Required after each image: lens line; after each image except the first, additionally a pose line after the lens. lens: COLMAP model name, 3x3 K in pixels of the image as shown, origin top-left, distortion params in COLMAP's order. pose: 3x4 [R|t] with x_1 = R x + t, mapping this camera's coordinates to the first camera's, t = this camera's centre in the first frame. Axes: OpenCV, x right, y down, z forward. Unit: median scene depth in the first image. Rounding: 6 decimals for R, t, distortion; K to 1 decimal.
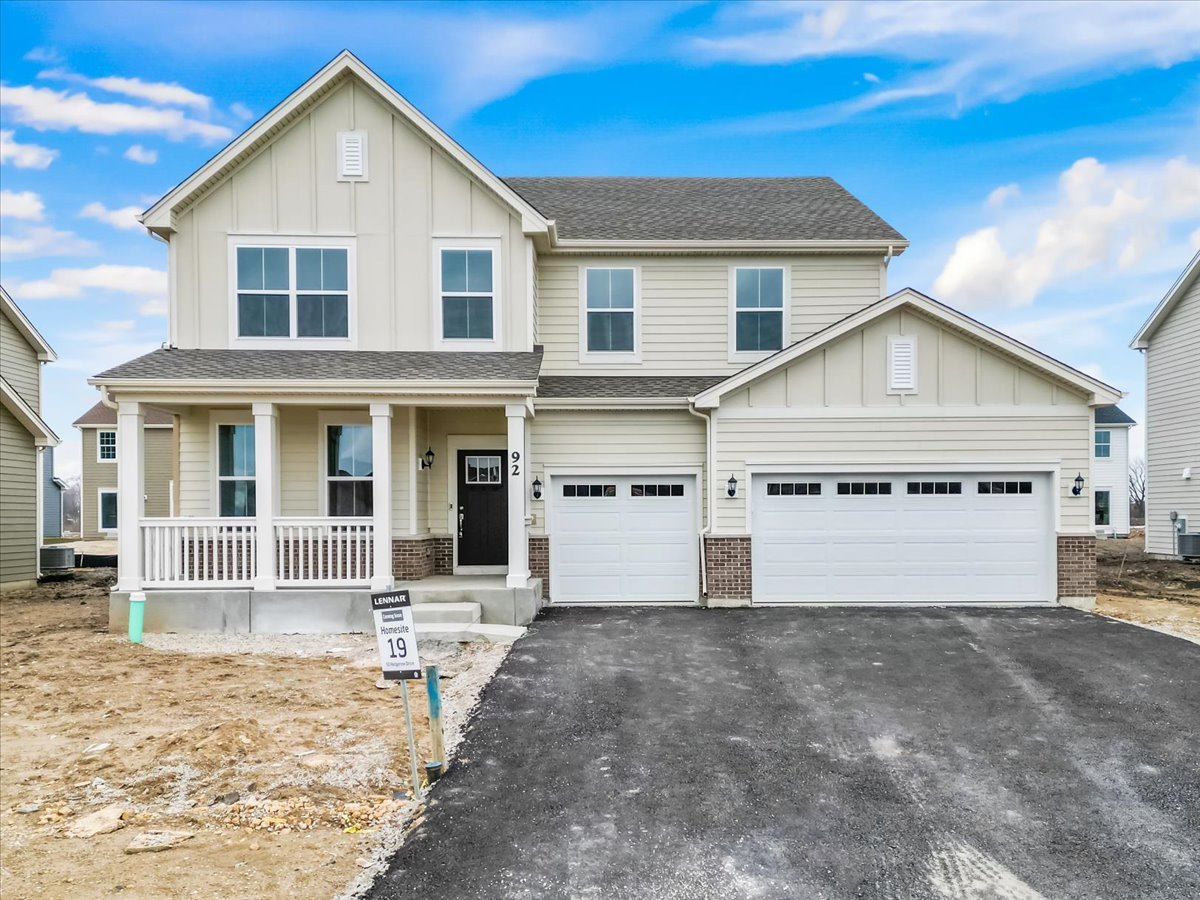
lens RADIAL K [[867.9, 0, 600.0], [0, 867.9, 450.0], [0, 0, 1]] dist [0.022078, -0.000530]
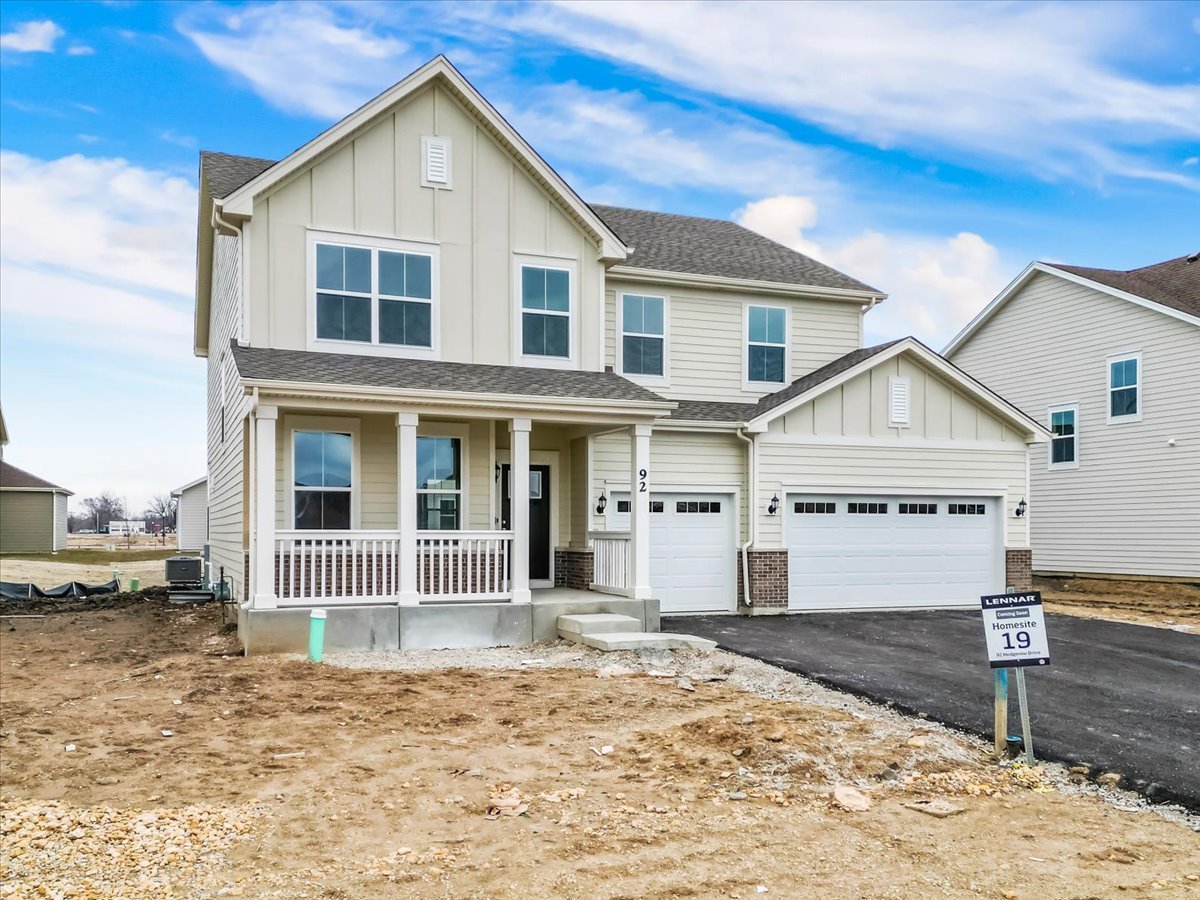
lens RADIAL K [[881.4, 0, 600.0], [0, 881.4, 450.0], [0, 0, 1]] dist [0.037324, -0.002370]
pose [[0.953796, 0.033356, 0.298599, -0.397821], [-0.028575, 0.999384, -0.020364, 0.001540], [-0.299095, 0.010890, 0.954161, -0.004469]]
